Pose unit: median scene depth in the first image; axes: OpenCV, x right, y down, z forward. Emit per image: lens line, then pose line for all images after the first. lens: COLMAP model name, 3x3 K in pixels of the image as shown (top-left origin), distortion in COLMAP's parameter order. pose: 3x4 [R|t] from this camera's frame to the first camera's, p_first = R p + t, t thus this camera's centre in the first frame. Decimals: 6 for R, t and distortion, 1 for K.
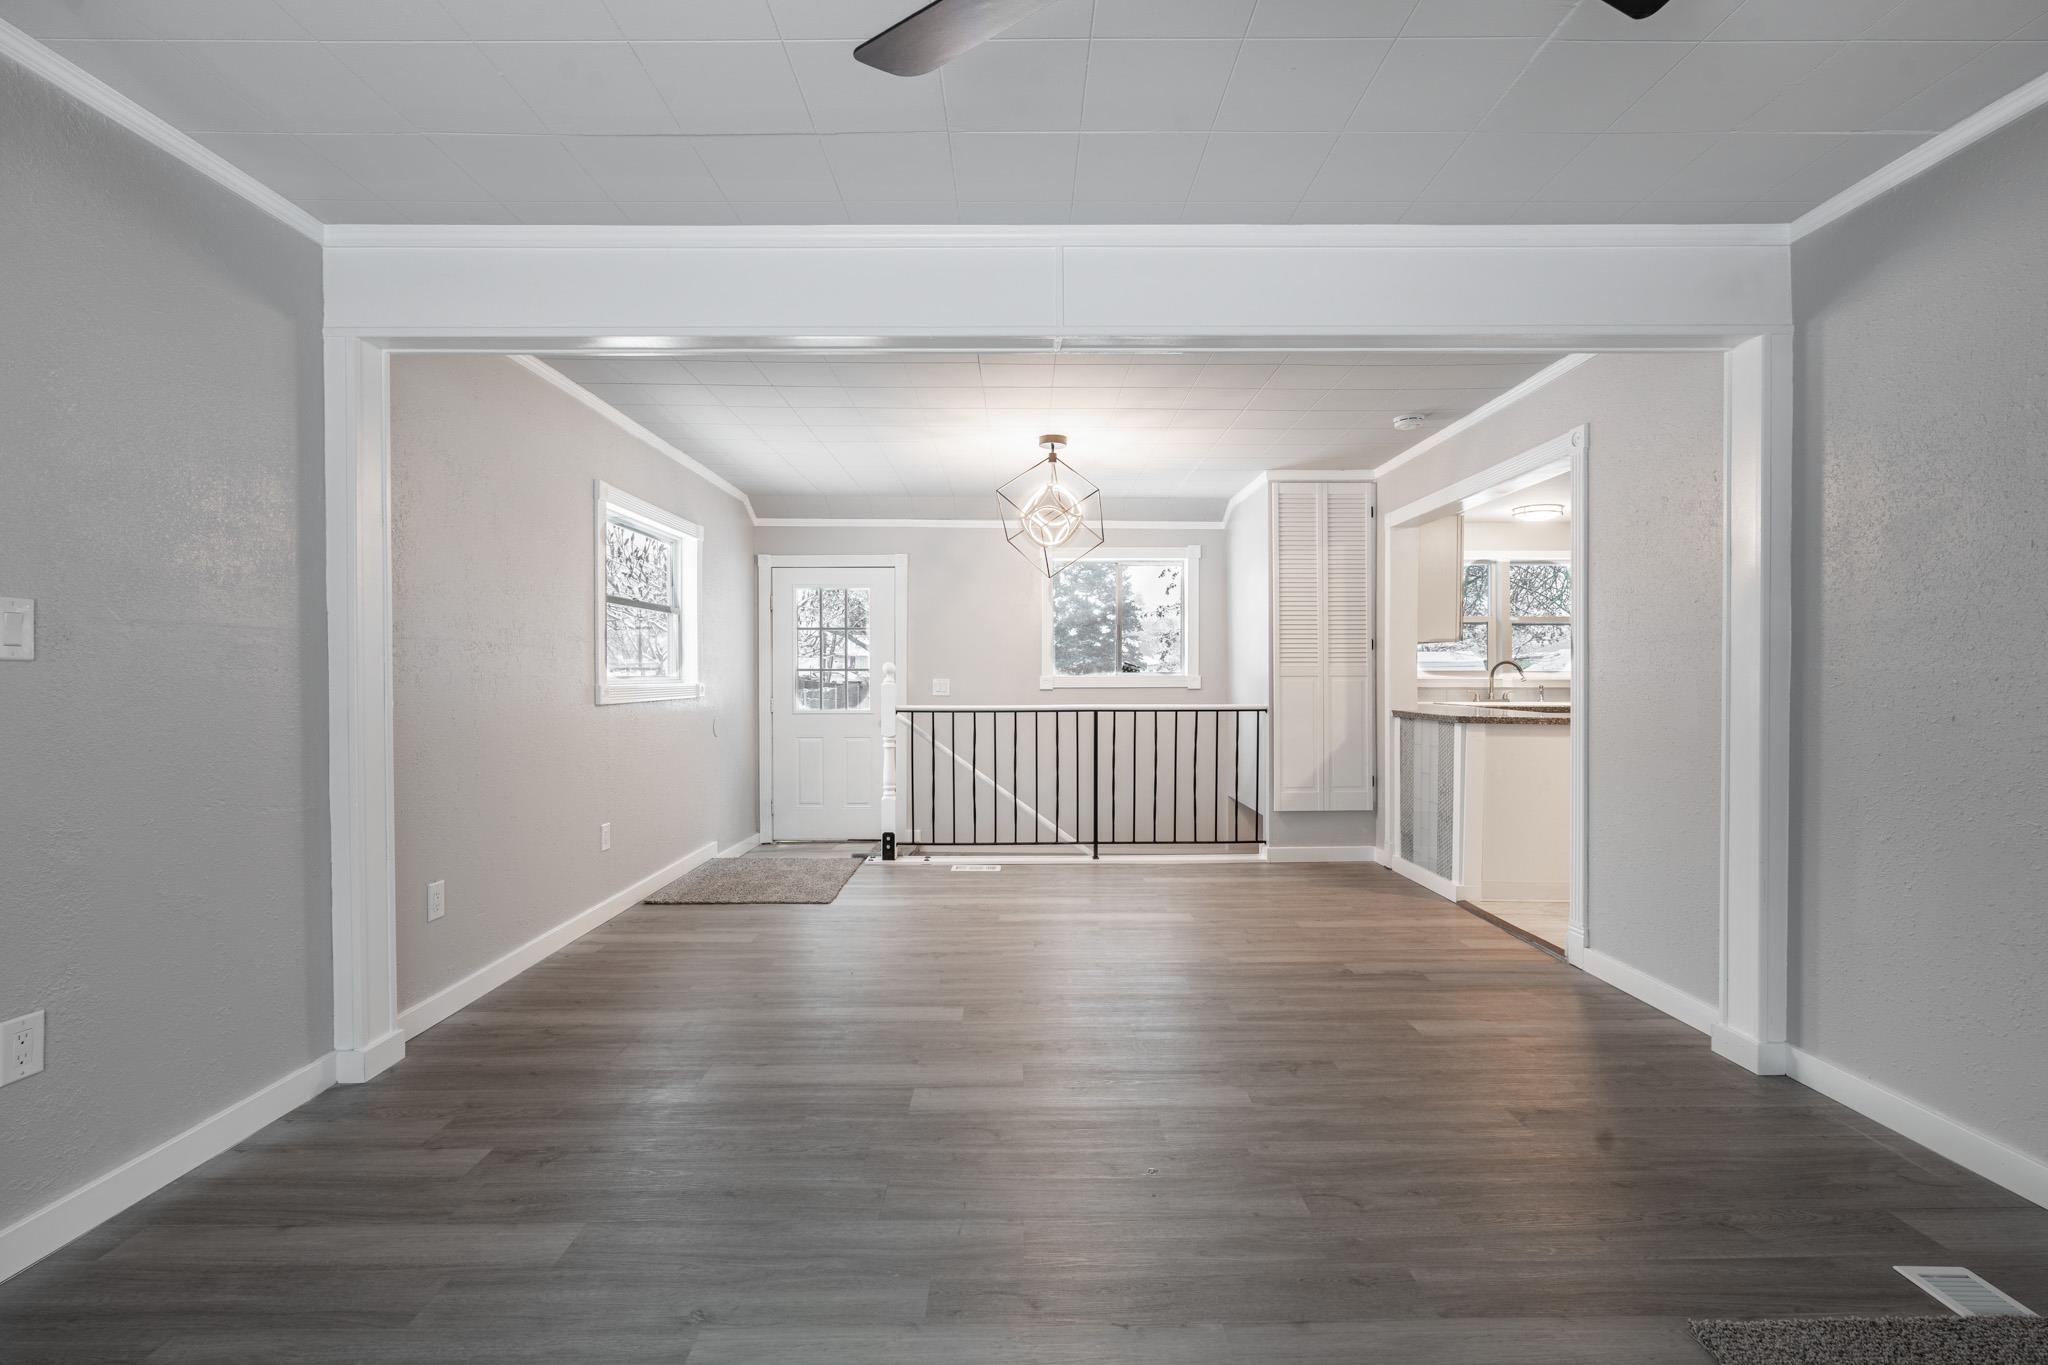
lens RADIAL K [[895.9, 0, 1025.7], [0, 895.9, 679.3], [0, 0, 1]] dist [-0.001085, -0.001188]
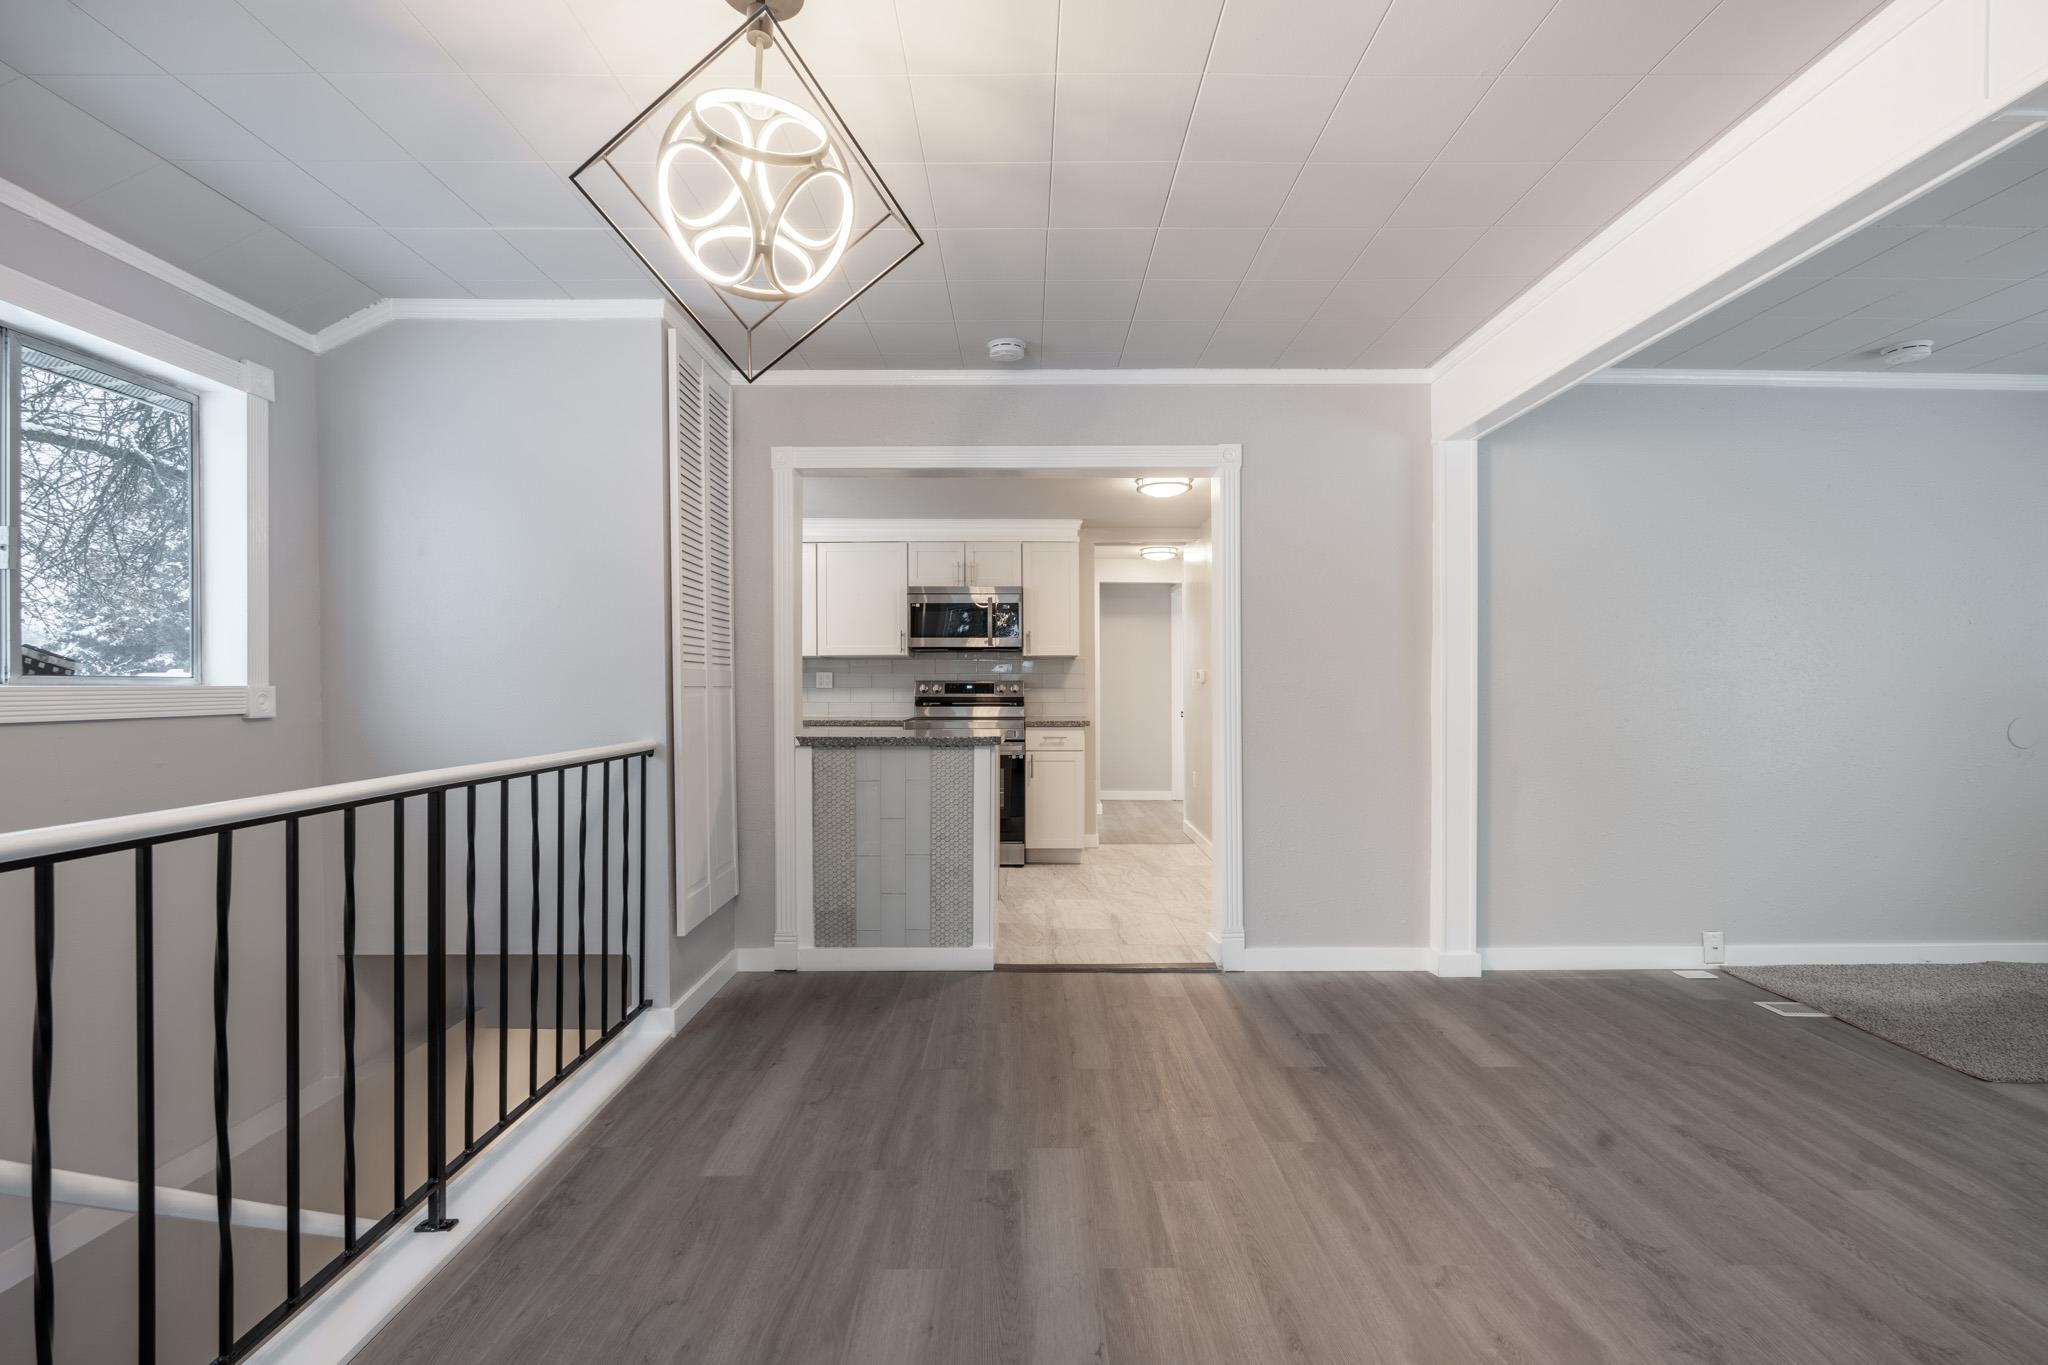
lens RADIAL K [[895.9, 0, 1027.7], [0, 895.9, 689.2], [0, 0, 1]] dist [-0.001085, -0.001188]
pose [[0.005471, -0.001612, 0.999984, -0.476267], [0.004555, 0.999988, 0.001588, -0.003879], [-0.999975, 0.004546, 0.005478, 1.440031]]
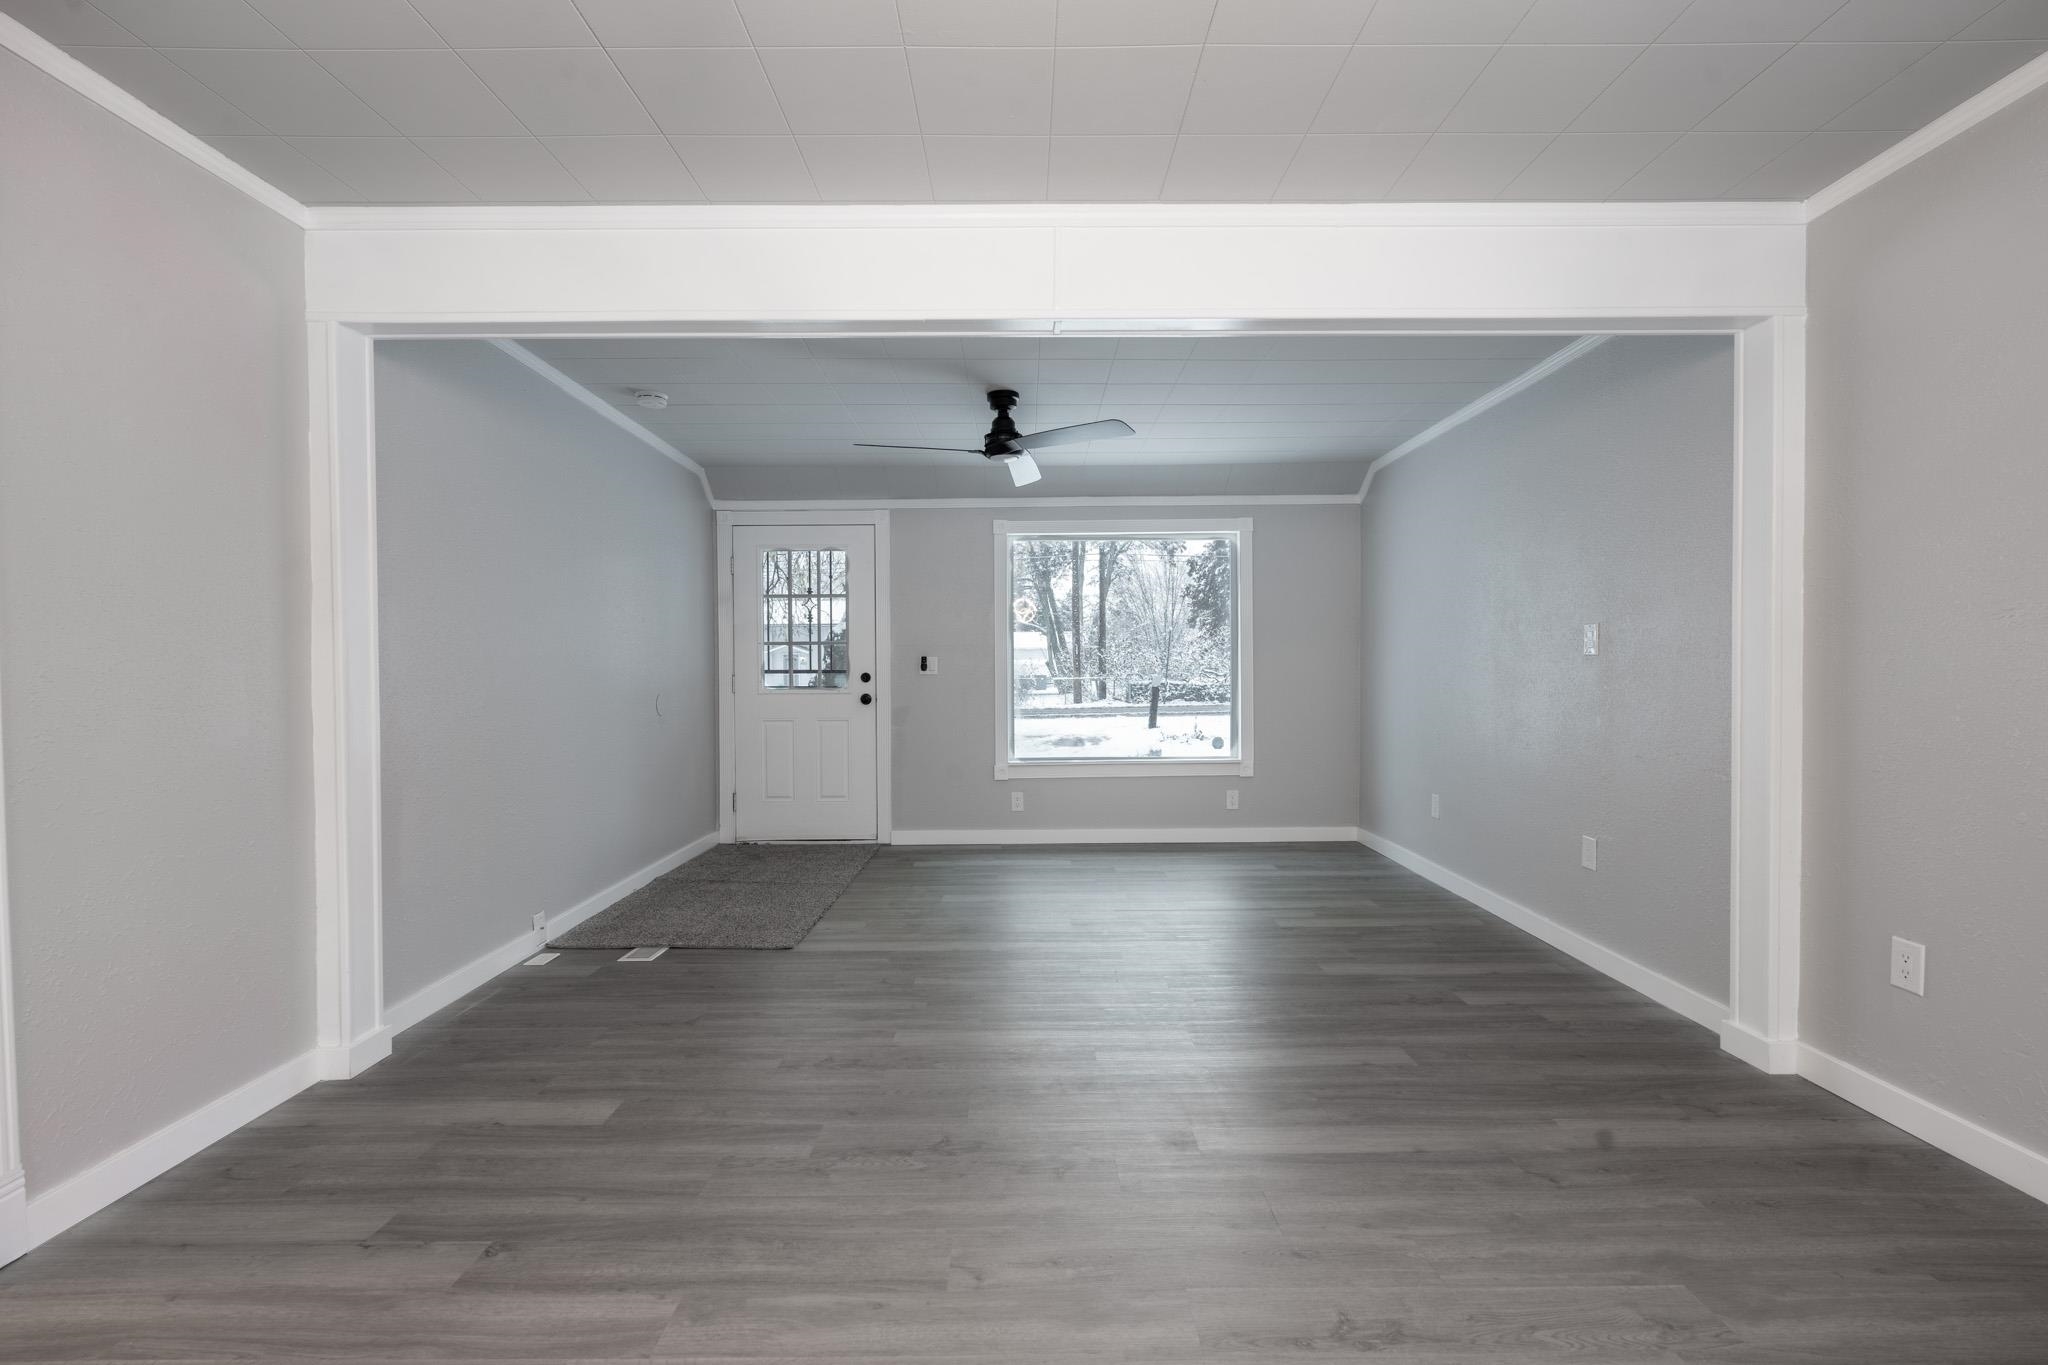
lens RADIAL K [[895.9, 0, 1027.4], [0, 895.9, 681.8], [0, 0, 1]] dist [-0.001085, -0.001188]
pose [[-0.999982, 0.005989, -0.000042, 0.063221], [0.005987, 0.999813, 0.018371, -0.003689], [0.000152, 0.018371, -0.999831, 1.734411]]
